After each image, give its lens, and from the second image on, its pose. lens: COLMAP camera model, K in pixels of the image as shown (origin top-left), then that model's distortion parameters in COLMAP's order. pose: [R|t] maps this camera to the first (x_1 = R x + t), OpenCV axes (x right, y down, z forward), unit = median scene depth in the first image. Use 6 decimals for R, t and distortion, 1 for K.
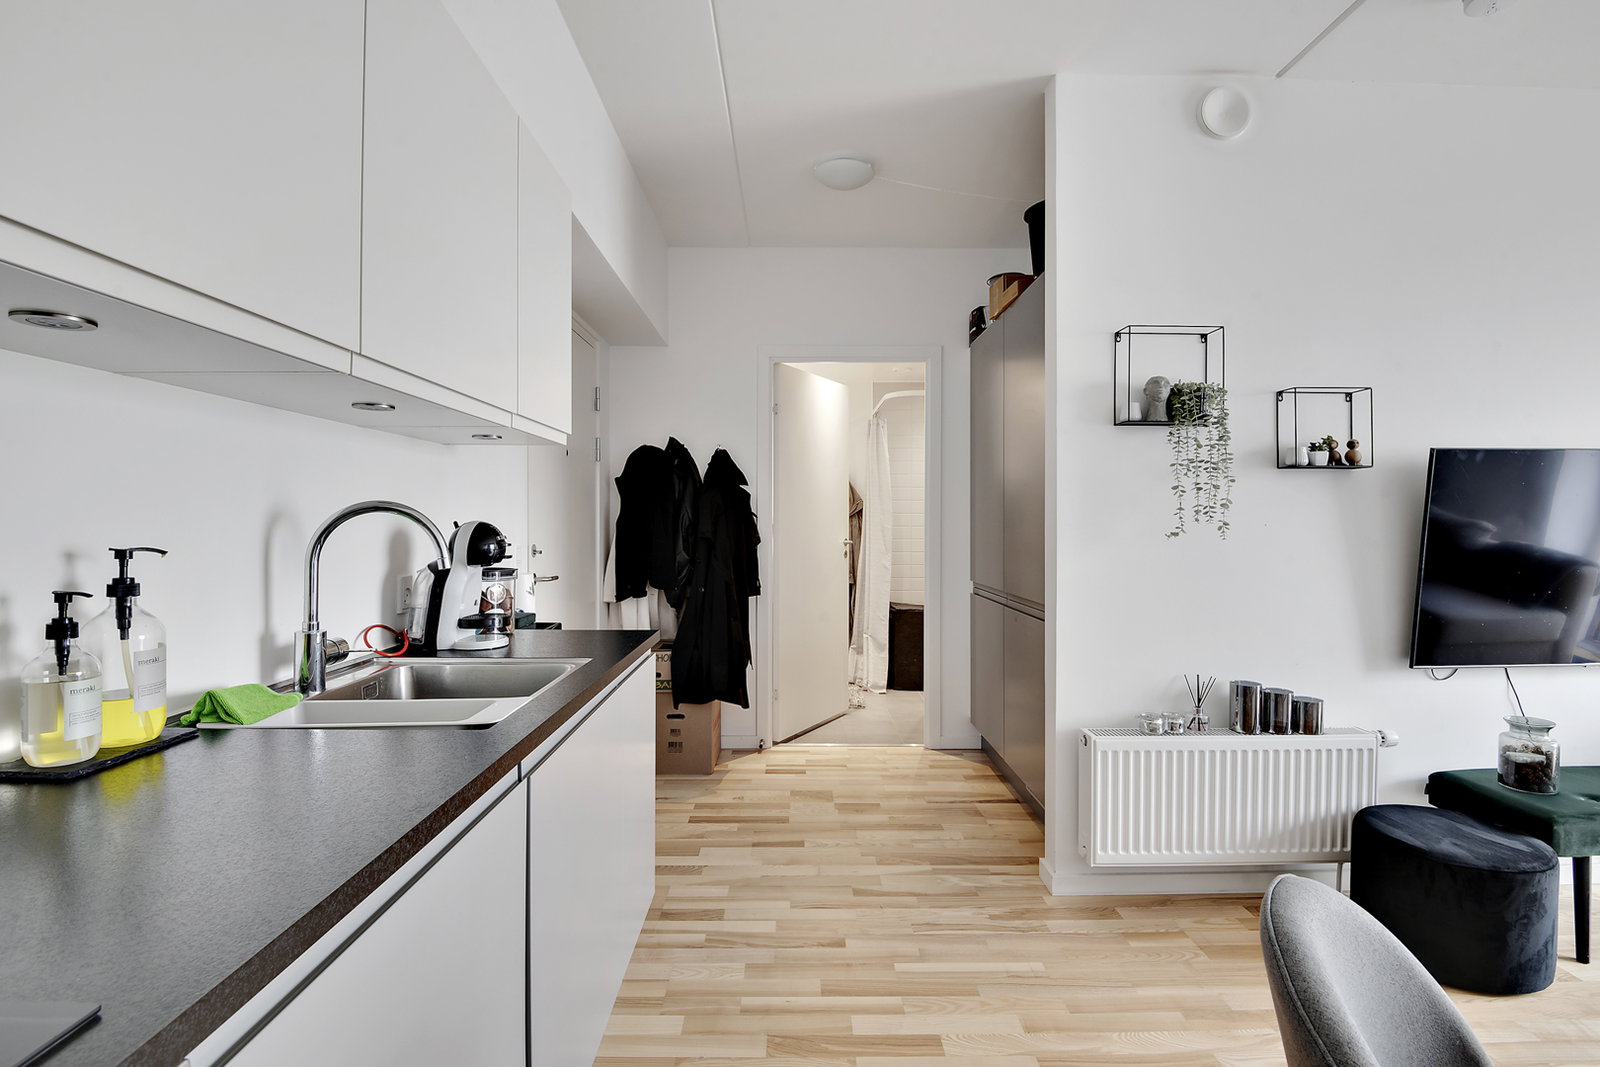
lens RADIAL K [[744.1, 0, 802.3], [0, 744.1, 530.9], [0, 0, 1]] dist [-0.001369, -0.000611]
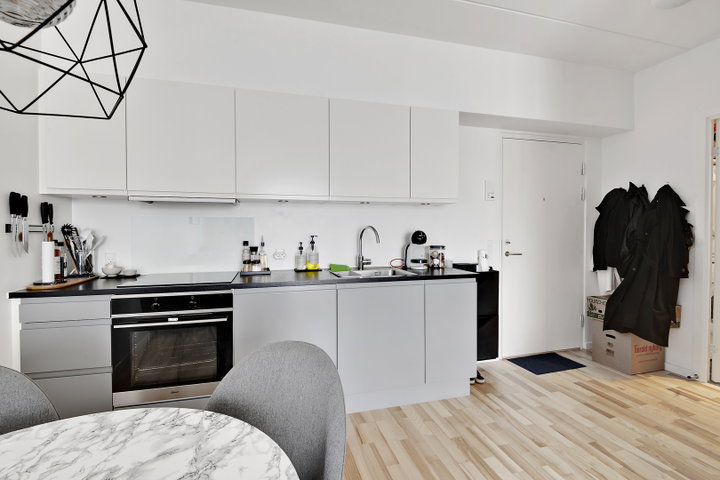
lens RADIAL K [[334.9, 0, 361.1], [0, 334.9, 238.7], [0, 0, 1]] dist [-0.001369, -0.000611]
pose [[0.254440, 0.008525, -0.967051, 0.555362], [-0.006743, 0.999952, 0.007041, 0.009169], [0.967065, 0.004729, 0.254485, 0.231446]]
